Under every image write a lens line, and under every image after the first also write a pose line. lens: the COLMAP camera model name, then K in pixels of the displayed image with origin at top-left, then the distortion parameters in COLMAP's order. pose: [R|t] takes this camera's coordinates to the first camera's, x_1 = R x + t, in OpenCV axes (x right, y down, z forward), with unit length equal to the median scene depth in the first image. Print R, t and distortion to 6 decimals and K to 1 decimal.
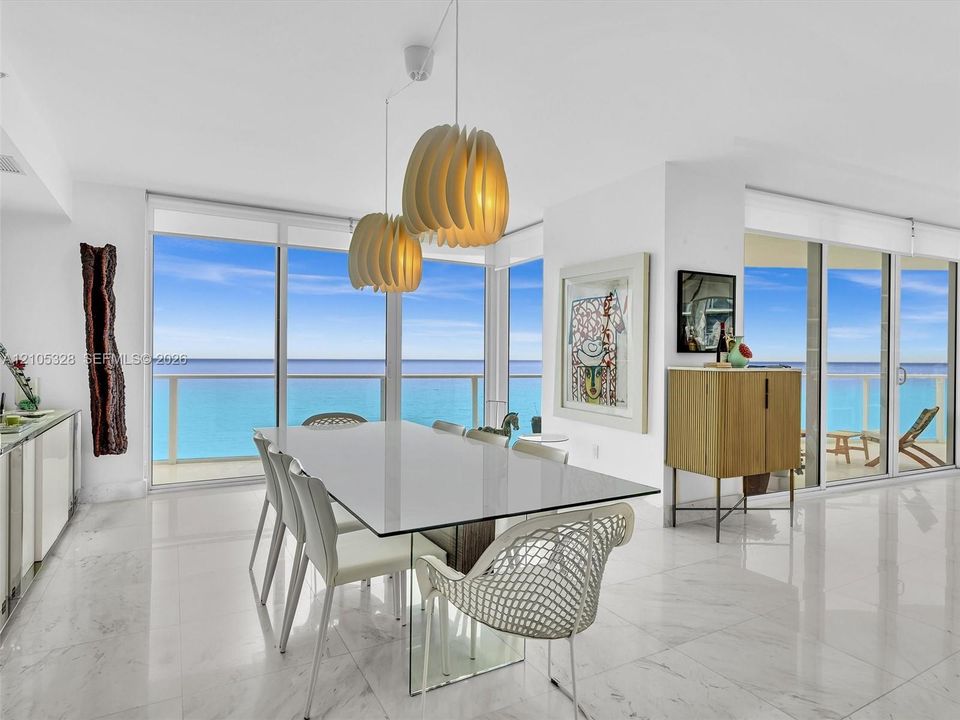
lens RADIAL K [[550.7, 0, 485.1], [0, 550.7, 362.8], [0, 0, 1]] dist [-0.001310, -0.000407]
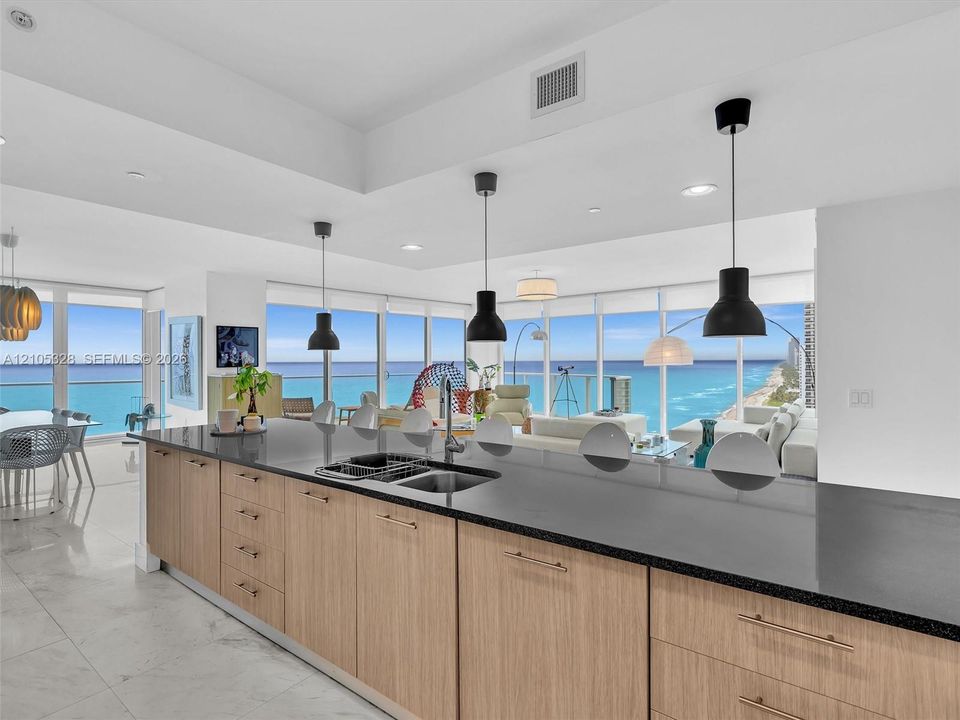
lens RADIAL K [[485.2, 0, 480.7], [0, 485.2, 359.6], [0, 0, 1]] dist [0.001674, 0.003115]
pose [[0.919798, -0.009599, 0.392276, 0.504875], [0.012410, 0.999912, -0.004630, -0.026201], [-0.392197, 0.009127, 0.919836, -0.903307]]
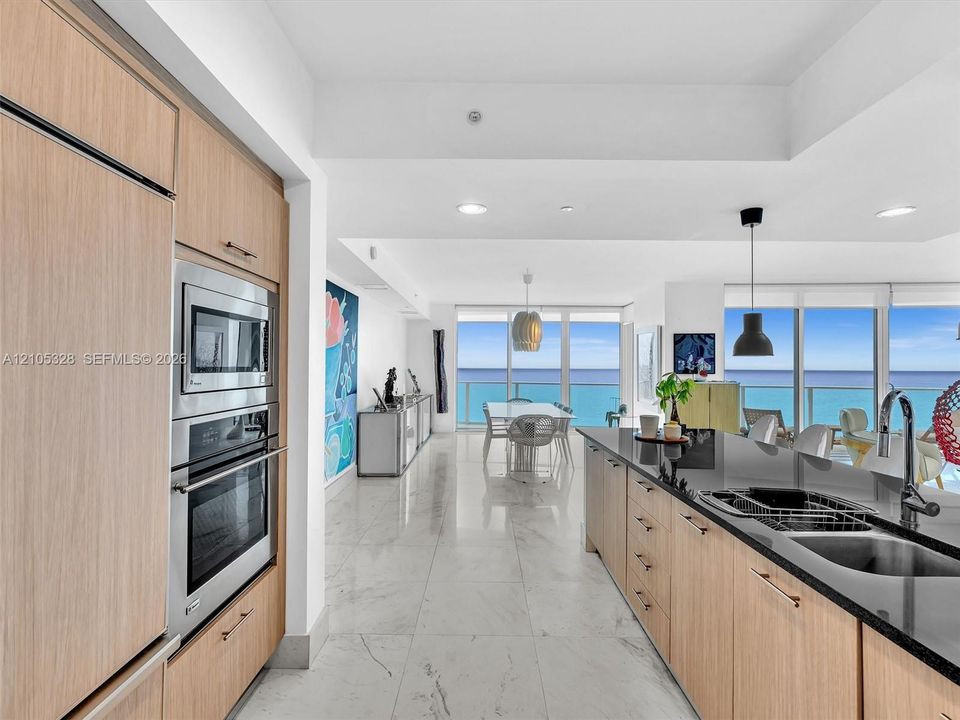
lens RADIAL K [[485.2, 0, 479.0], [0, 485.2, 360.6], [0, 0, 1]] dist [0.001674, 0.003115]
pose [[0.867147, -0.007039, -0.498003, 0.582232], [-0.003983, 0.999770, -0.021066, -0.026380], [0.498036, 0.020250, 0.866920, -0.860408]]
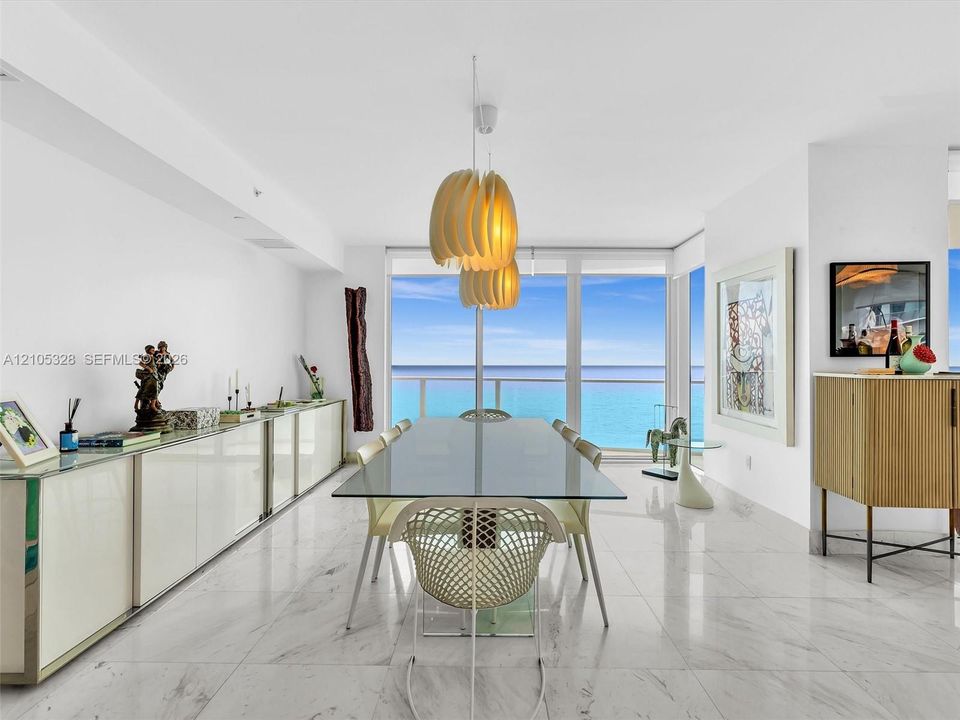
lens RADIAL K [[485.2, 0, 482.7], [0, 485.2, 361.4], [0, 0, 1]] dist [0.001674, 0.003115]
pose [[0.867225, -0.005916, -0.497881, 0.239498], [-0.001607, 0.999891, -0.014680, 0.000723], [0.497913, 0.013531, 0.867121, 0.048748]]
